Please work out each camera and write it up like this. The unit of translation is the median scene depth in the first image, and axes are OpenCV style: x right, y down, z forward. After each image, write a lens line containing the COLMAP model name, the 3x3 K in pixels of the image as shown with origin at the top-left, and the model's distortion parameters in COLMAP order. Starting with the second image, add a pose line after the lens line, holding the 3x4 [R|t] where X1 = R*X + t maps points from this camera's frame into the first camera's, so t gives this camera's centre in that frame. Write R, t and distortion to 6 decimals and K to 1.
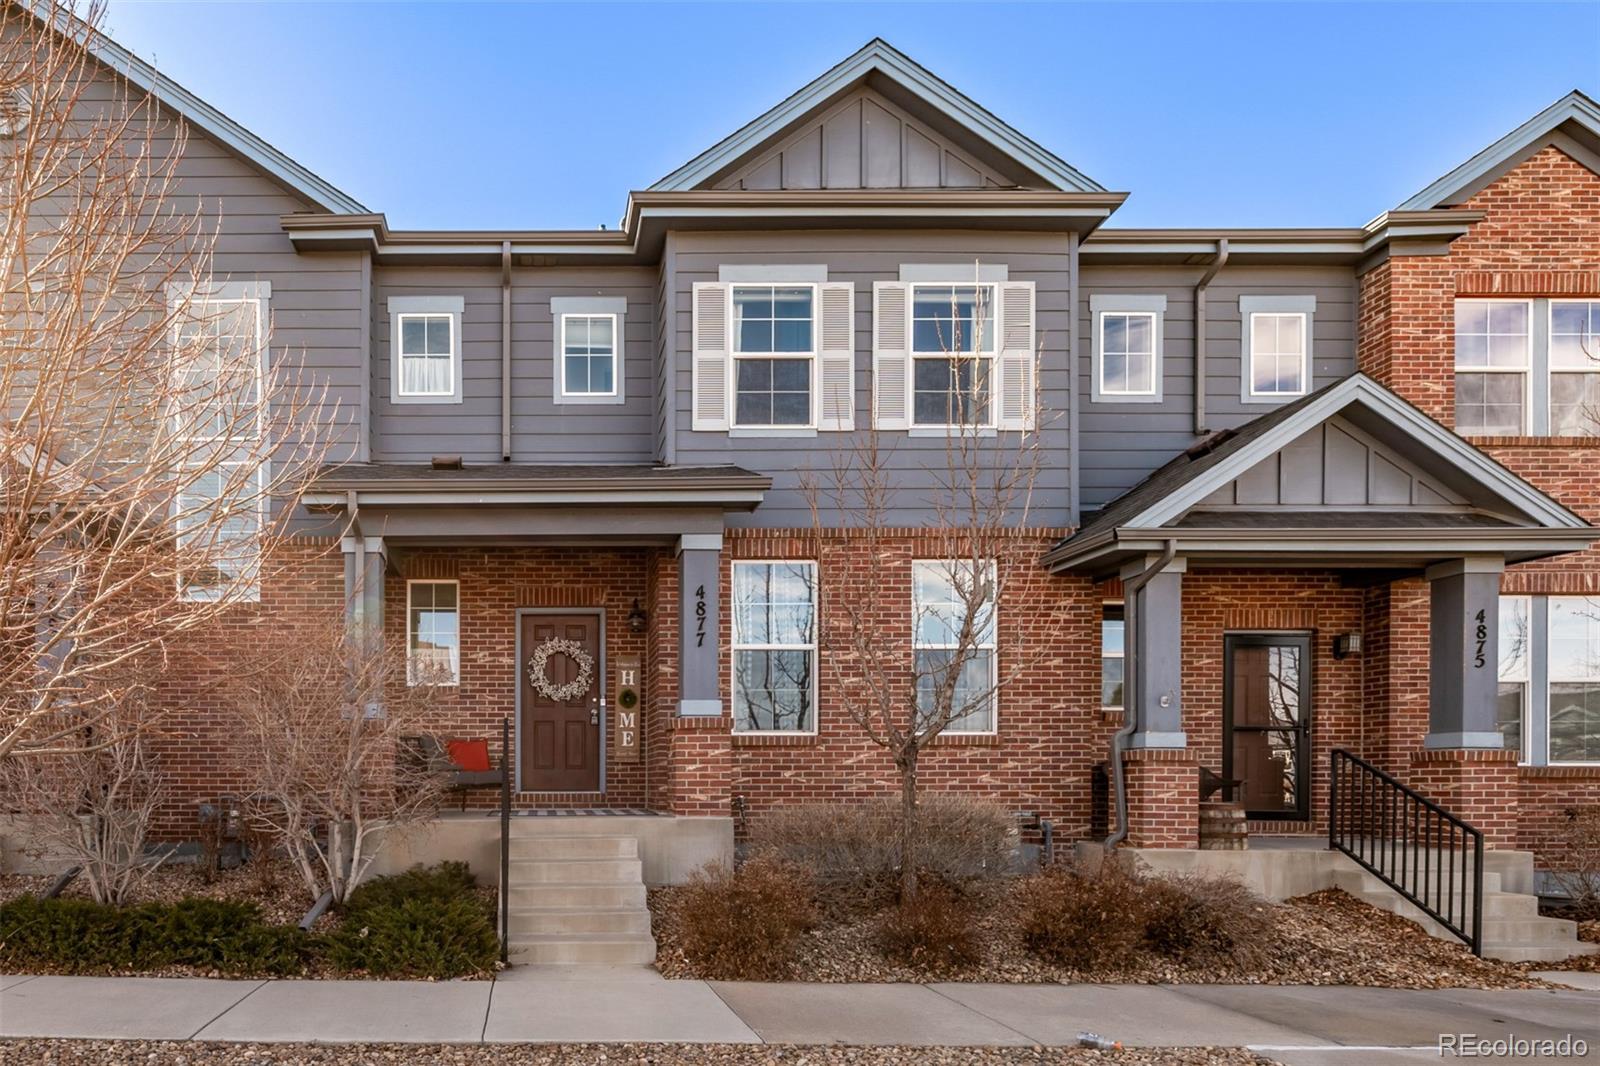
lens RADIAL K [[677.5, 0, 800.0], [0, 677.5, 533.0], [0, 0, 1]] dist [0.000696, -0.000046]
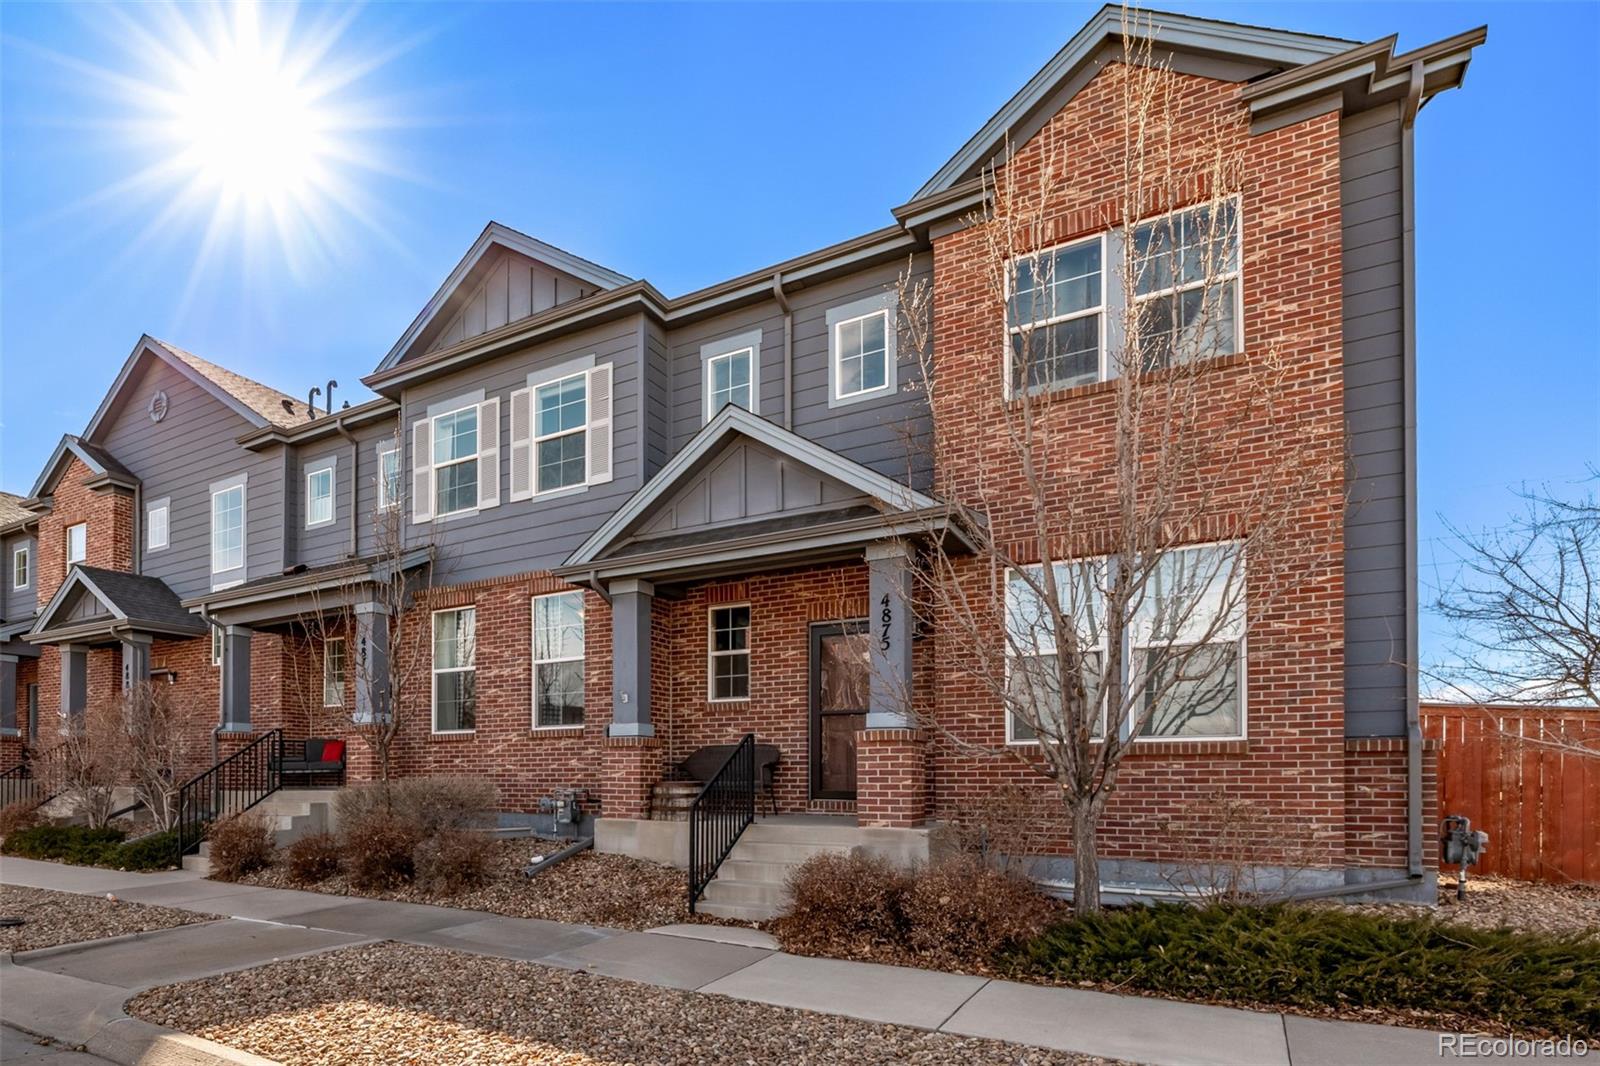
lens RADIAL K [[680.1, 0, 800.5], [0, 680.1, 481.2], [0, 0, 1]] dist [0.000864, -0.000050]
pose [[0.904128, -0.172326, -0.390968, 1.140283], [0.152324, 0.984934, -0.081871, 0.005756], [0.399186, 0.014468, 0.916756, -0.019519]]
